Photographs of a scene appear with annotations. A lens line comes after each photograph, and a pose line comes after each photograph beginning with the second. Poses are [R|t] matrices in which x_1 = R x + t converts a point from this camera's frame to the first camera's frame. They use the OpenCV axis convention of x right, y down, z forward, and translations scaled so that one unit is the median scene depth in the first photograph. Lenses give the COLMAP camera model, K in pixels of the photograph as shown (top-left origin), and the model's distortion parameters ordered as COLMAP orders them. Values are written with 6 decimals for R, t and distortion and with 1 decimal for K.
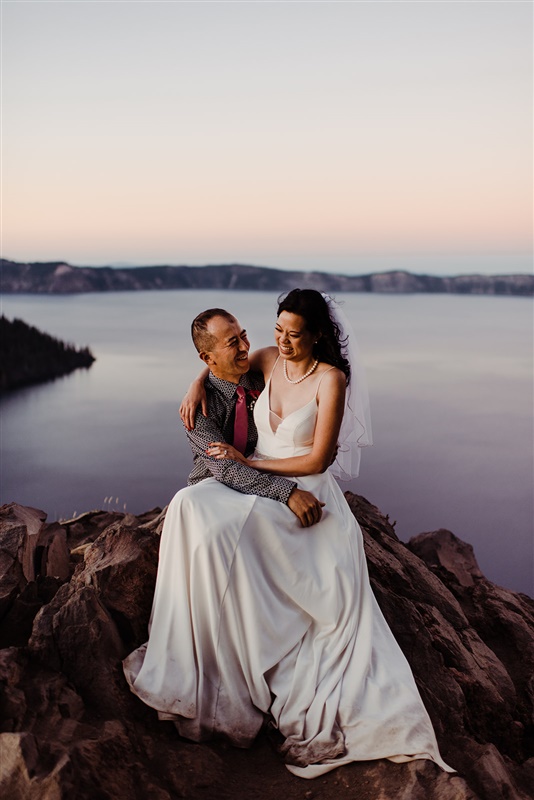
lens RADIAL K [[841.0, 0, 267.0], [0, 841.0, 400.0], [0, 0, 1]] dist [0.003078, -0.009183]
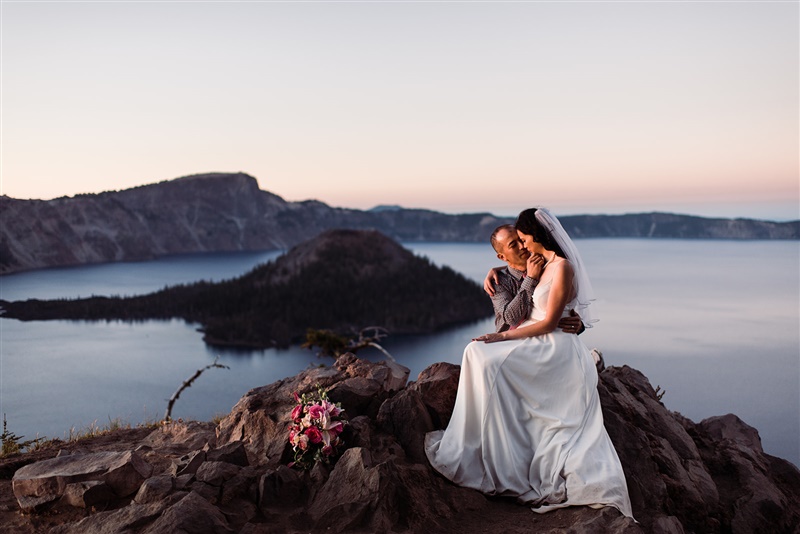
lens RADIAL K [[820.8, 0, 410.0], [0, 820.8, 267.0], [0, 0, 1]] dist [0.003683, 0.005642]
pose [[0.945084, 0.004827, -0.326792, 0.244225], [-0.036400, 0.995225, -0.090569, 0.103347], [0.324795, 0.097491, 0.940746, -0.431657]]
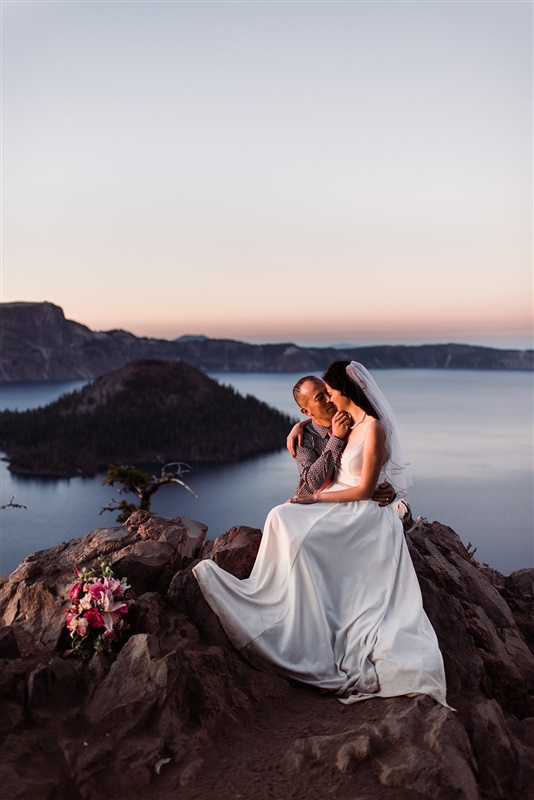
lens RADIAL K [[799.7, 0, 273.9], [0, 799.7, 400.1], [0, 0, 1]] dist [-0.000277, 0.006026]
pose [[0.966374, 0.006571, -0.257055, 0.208297], [-0.029972, 0.995738, -0.087222, 0.048100], [0.255386, 0.091994, 0.962453, -0.287178]]
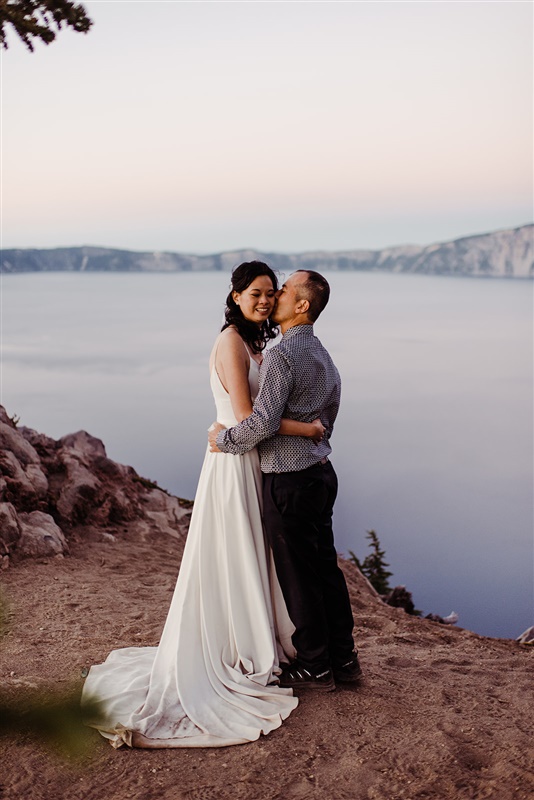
lens RADIAL K [[841.0, 0, 267.0], [0, 841.0, 400.0], [0, 0, 1]] dist [0.003078, -0.009183]
pose [[0.987053, -0.047703, 0.153137, 0.483105], [0.043911, 0.998641, 0.028054, 0.105996], [-0.154267, -0.020967, 0.987807, -0.926713]]
